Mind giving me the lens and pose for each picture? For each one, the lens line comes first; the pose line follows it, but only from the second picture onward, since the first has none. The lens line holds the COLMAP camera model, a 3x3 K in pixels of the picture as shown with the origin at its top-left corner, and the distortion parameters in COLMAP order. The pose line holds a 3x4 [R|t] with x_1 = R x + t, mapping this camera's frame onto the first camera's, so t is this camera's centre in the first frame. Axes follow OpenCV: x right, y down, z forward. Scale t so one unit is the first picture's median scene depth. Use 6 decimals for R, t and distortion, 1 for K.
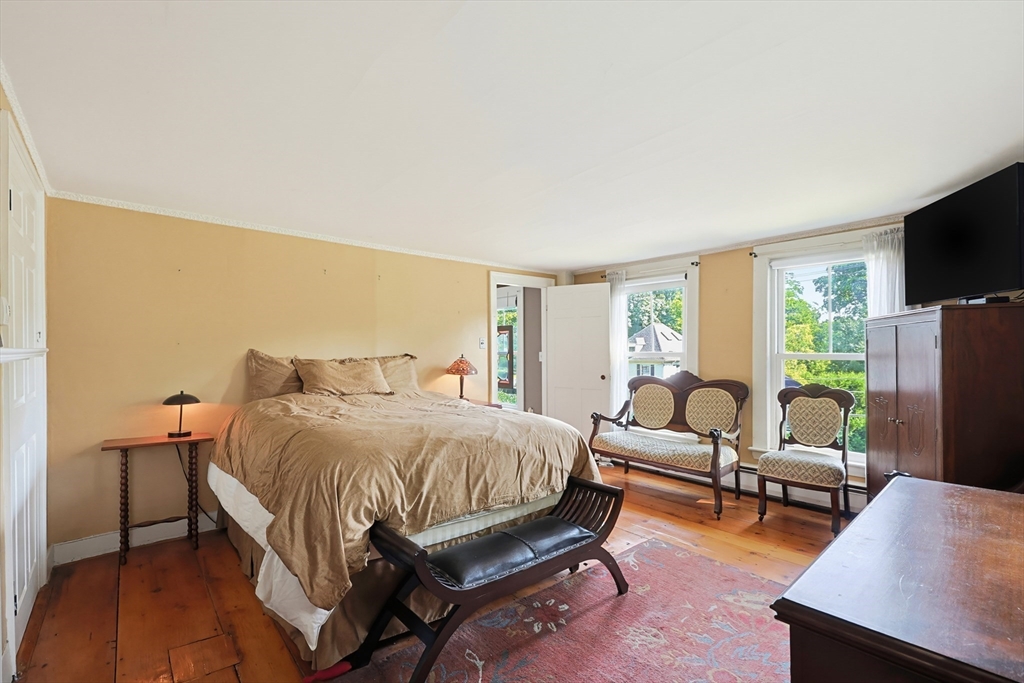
lens RADIAL K [[445.7, 0, 512.0], [0, 445.7, 341.5], [0, 0, 1]] dist [-0.001102, 0.000045]
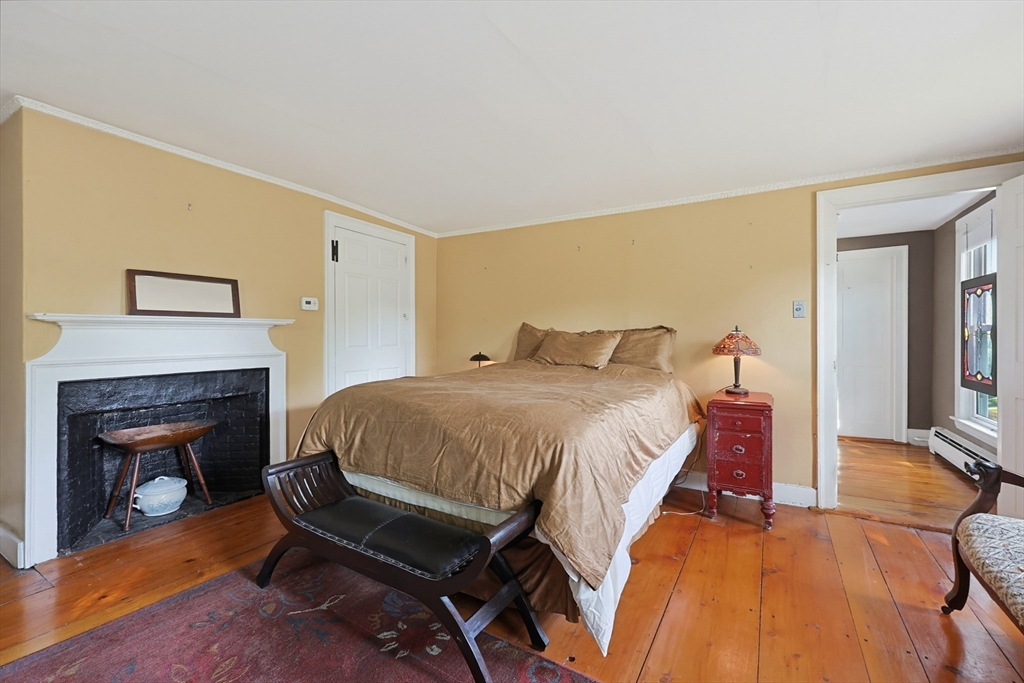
lens RADIAL K [[431.4, 0, 516.6], [0, 431.4, 329.3], [0, 0, 1]] dist [-0.000370, -0.000008]
pose [[0.317703, -0.009108, -0.948146, 0.566075], [0.017955, 0.999832, -0.003588, 0.039978], [0.948020, -0.015884, 0.317813, 0.602389]]
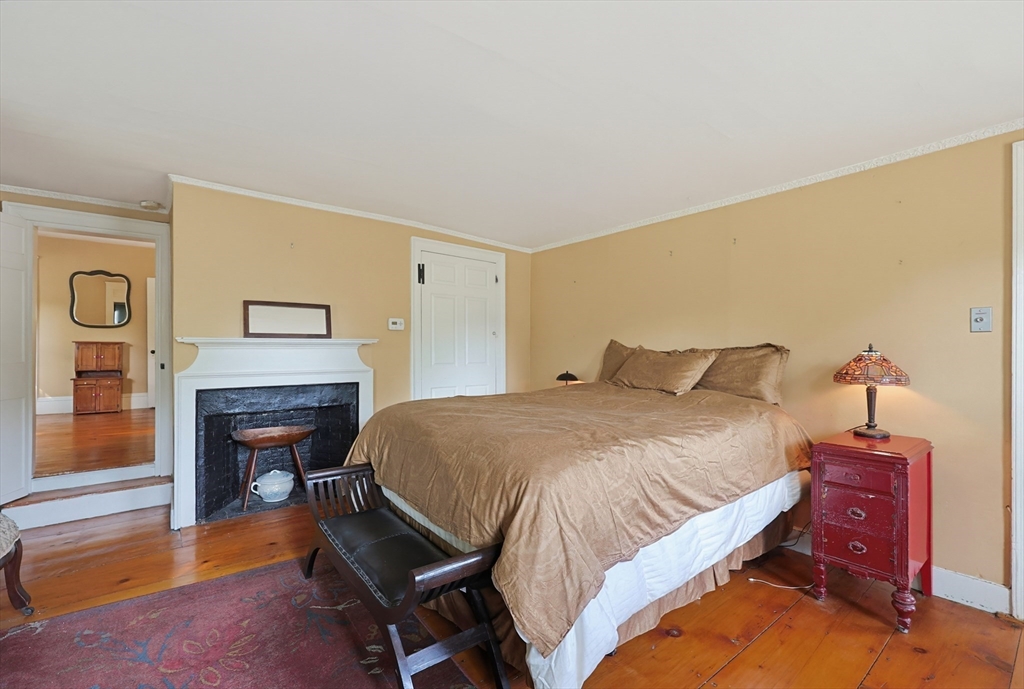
lens RADIAL K [[441.4, 0, 512.0], [0, 441.4, 344.5], [0, 0, 1]] dist [-0.000077, 0.000043]
pose [[-0.052430, -0.006994, -0.998600, 0.561509], [0.017806, 0.999810, -0.007937, 0.033935], [0.998466, -0.018197, -0.052296, 0.813827]]
